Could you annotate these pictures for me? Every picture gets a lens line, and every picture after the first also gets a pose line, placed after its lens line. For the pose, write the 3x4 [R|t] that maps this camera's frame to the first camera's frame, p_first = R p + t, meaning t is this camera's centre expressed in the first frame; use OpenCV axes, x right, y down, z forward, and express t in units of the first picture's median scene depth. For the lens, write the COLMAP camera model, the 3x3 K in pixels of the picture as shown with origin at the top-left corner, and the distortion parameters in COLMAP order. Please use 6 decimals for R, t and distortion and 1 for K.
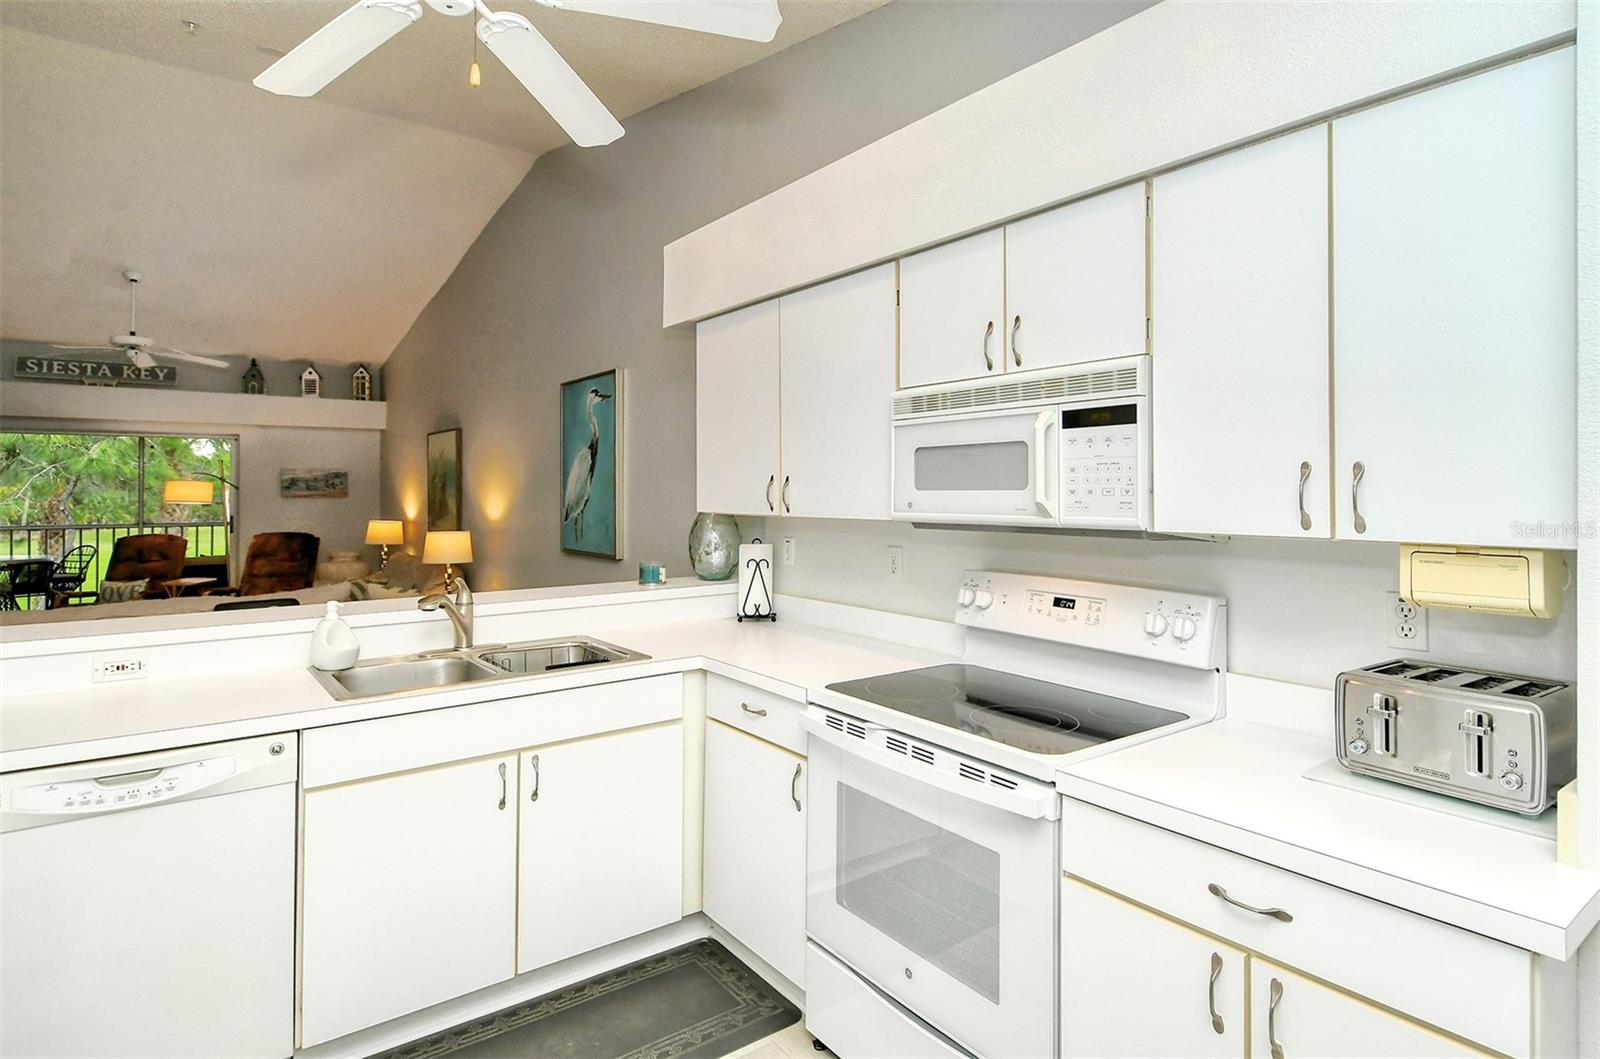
lens RADIAL K [[853.0, 0, 825.7], [0, 853.0, 500.6], [0, 0, 1]] dist [0.026460, -0.018188]
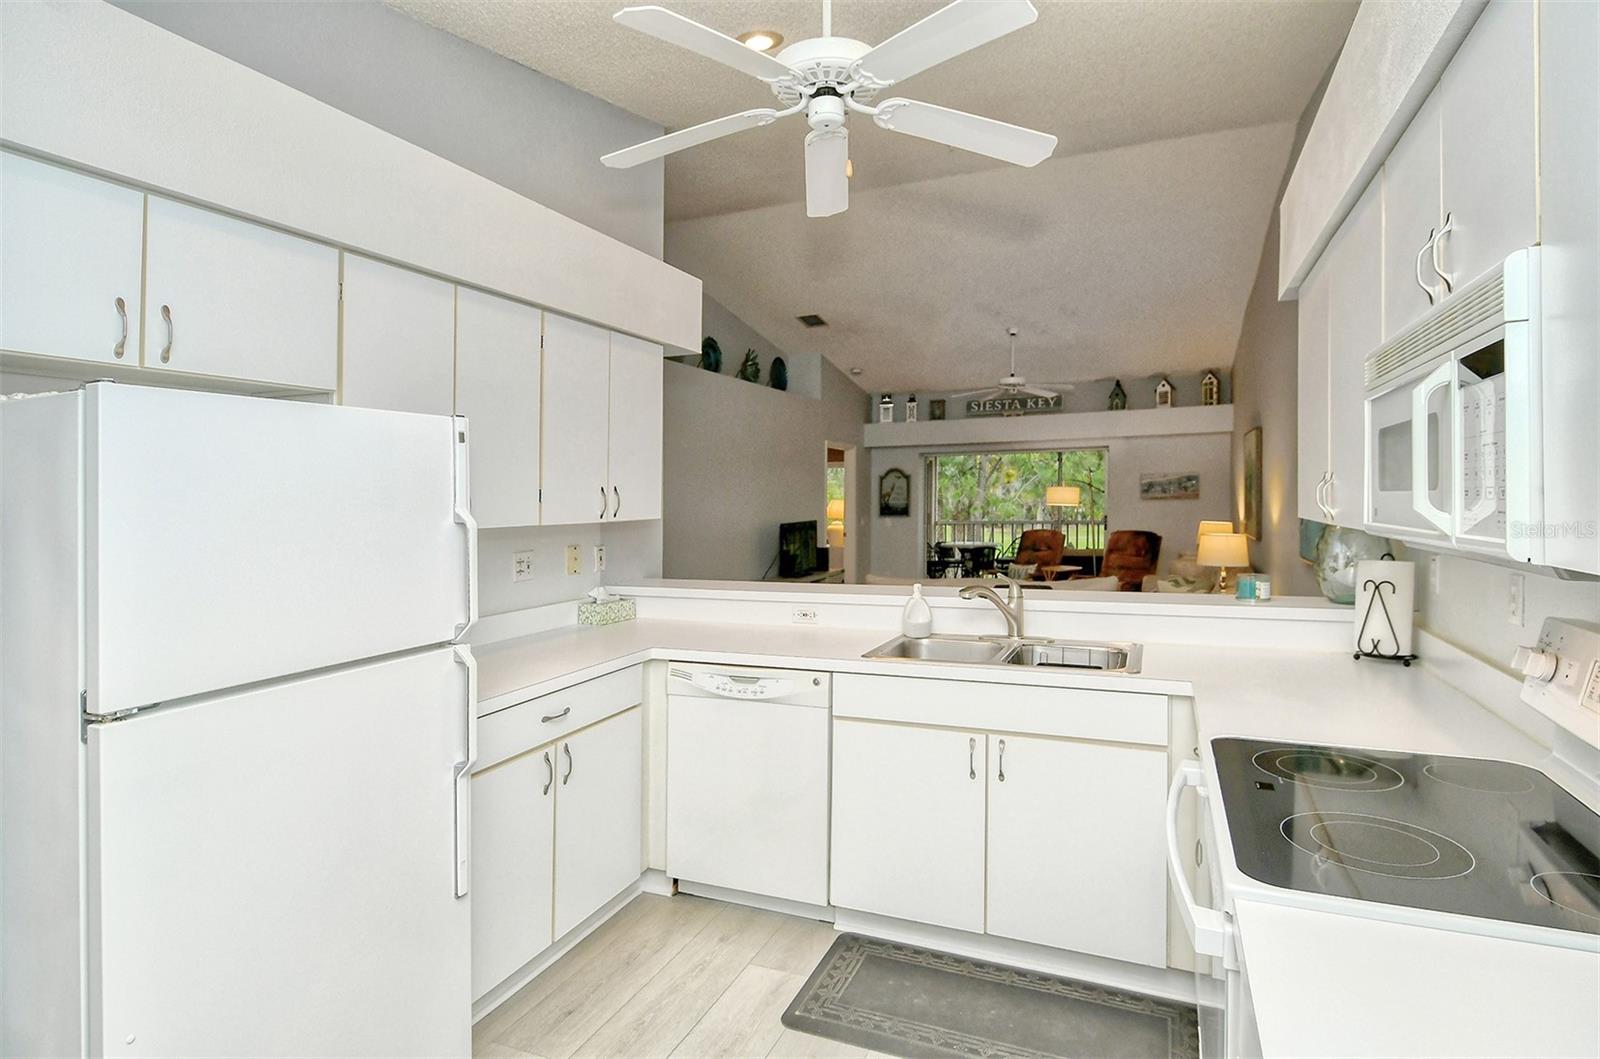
lens RADIAL K [[853.0, 0, 784.3], [0, 853.0, 515.7], [0, 0, 1]] dist [0.026460, -0.018188]
pose [[0.474341, 0.011126, -0.880271, 0.141116], [0.003123, 0.999893, 0.014320, -0.000688], [0.880335, -0.009541, 0.474256, 0.073309]]
